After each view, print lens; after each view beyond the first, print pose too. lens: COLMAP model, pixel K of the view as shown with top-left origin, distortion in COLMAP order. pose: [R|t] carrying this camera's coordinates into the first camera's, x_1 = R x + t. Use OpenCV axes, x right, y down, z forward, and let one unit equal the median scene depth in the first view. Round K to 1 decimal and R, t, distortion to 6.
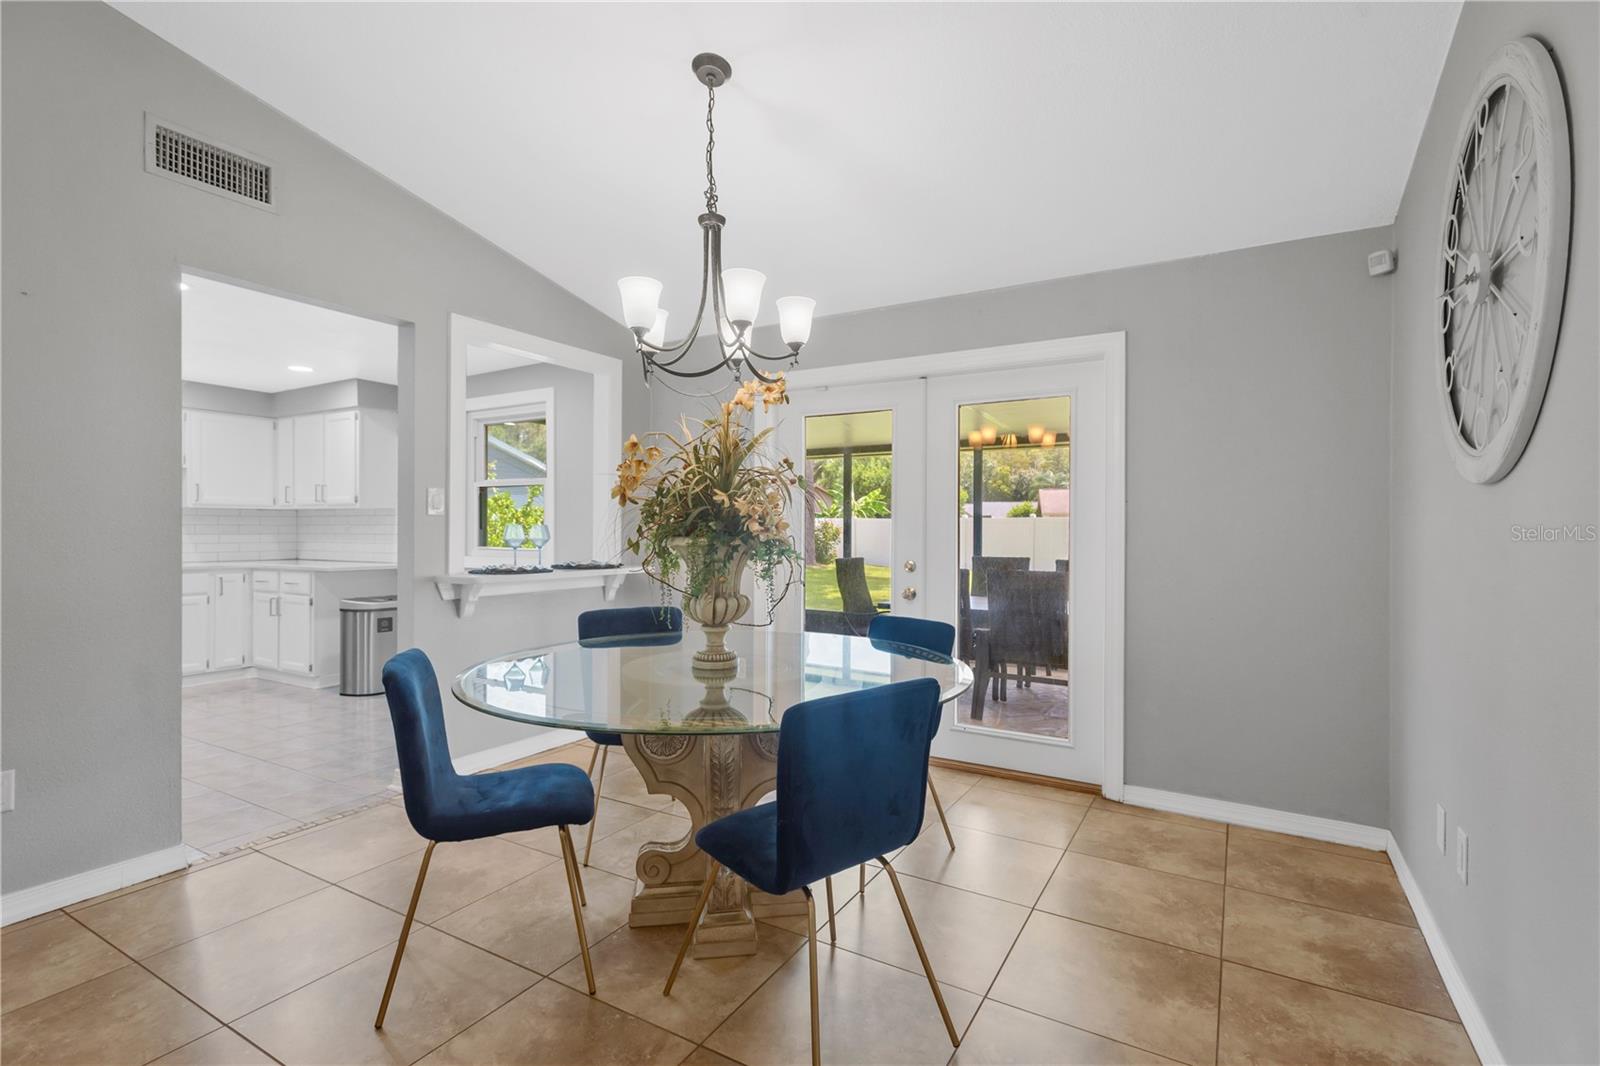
lens RADIAL K [[744.1, 0, 801.9], [0, 744.1, 531.7], [0, 0, 1]] dist [0.014629, -0.000464]
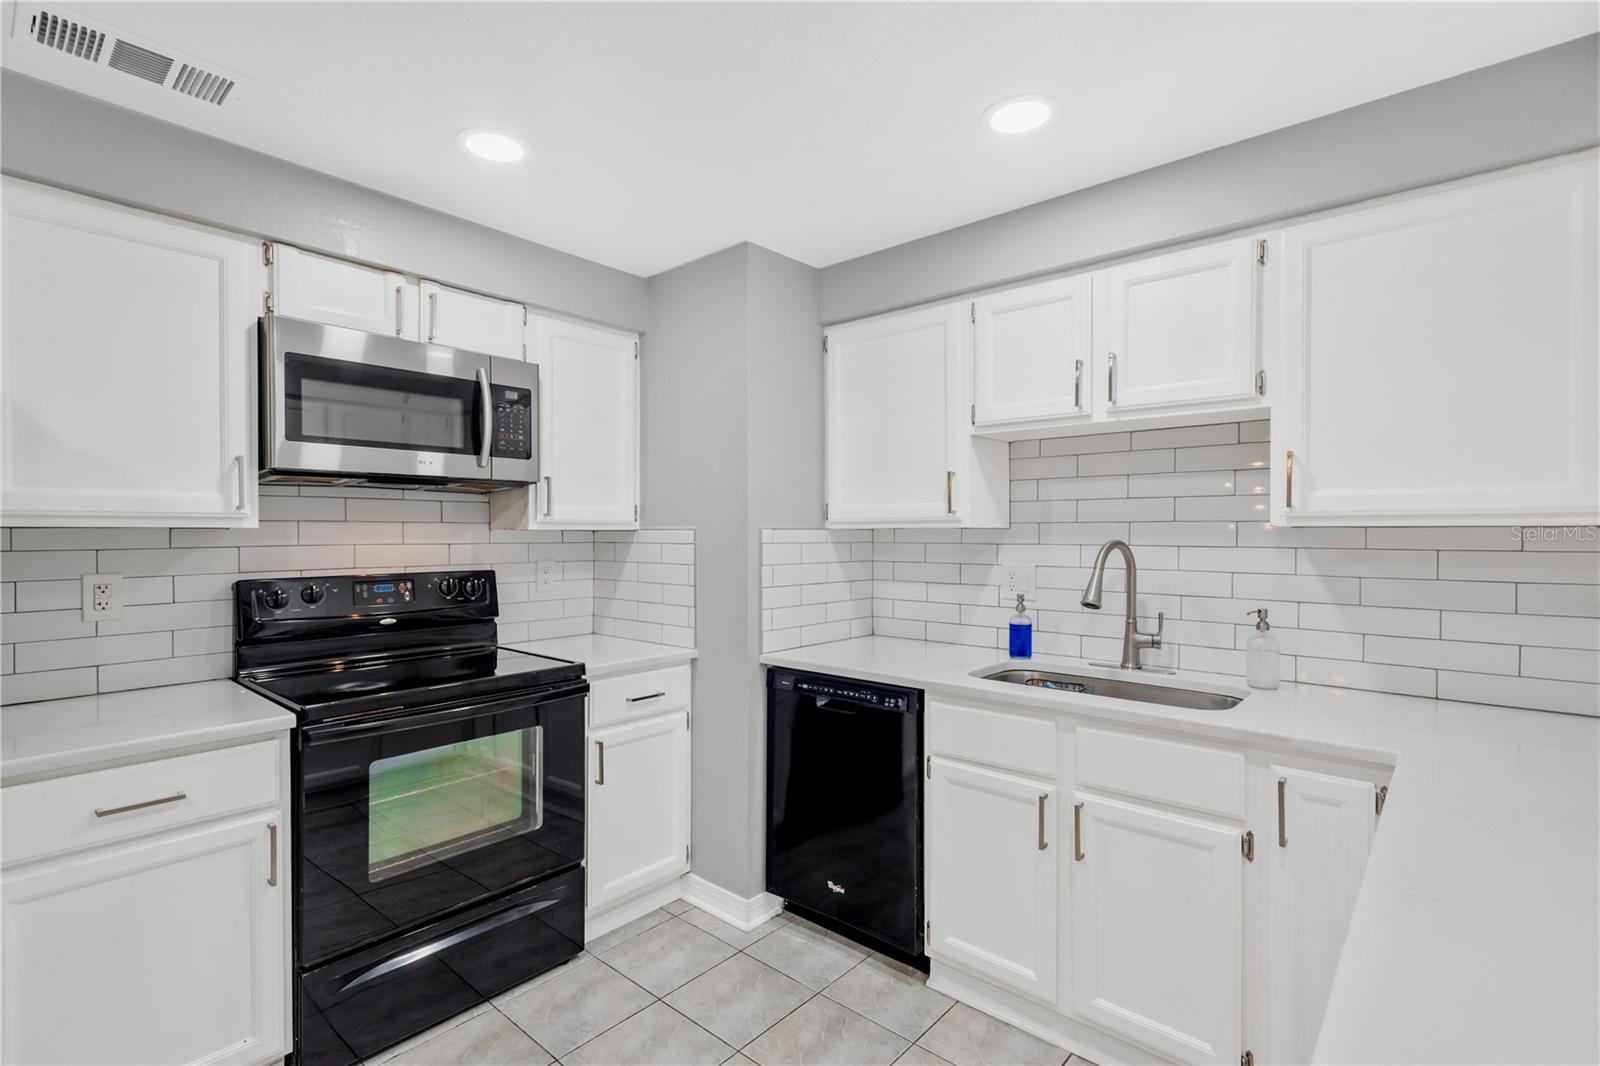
lens RADIAL K [[744.1, 0, 801.9], [0, 744.1, 531.7], [0, 0, 1]] dist [0.014629, -0.000464]
pose [[-0.179045, -0.003738, -0.983834, -0.462931], [-0.005540, 0.999981, -0.002792, -0.028423], [0.983825, 0.004950, -0.179063, 0.862468]]
